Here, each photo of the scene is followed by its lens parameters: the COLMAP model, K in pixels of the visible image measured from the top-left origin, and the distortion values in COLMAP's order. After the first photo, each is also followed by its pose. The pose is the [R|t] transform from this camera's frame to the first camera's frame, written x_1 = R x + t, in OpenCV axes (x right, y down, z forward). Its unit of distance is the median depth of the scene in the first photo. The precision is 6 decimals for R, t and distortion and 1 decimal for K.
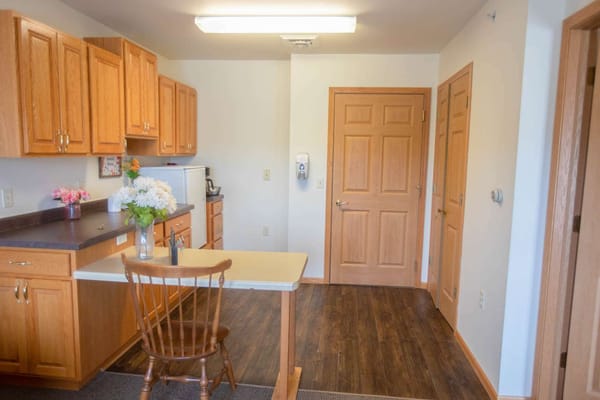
lens RADIAL K [[370.8, 0, 300.0], [0, 370.8, 200.0], [0, 0, 1]] dist [-0.005179, 0.000401]
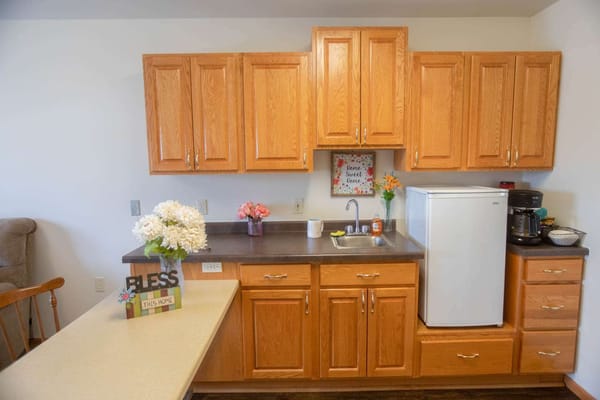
lens RADIAL K [[341.3, 0, 300.0], [0, 341.3, 200.0], [0, 0, 1]] dist [-0.022398, -0.000014]
pose [[0.154539, 0.090343, -0.983847, 0.250565], [-0.108537, 0.991336, 0.073982, -0.102738], [0.982007, 0.095351, 0.163006, 0.790260]]
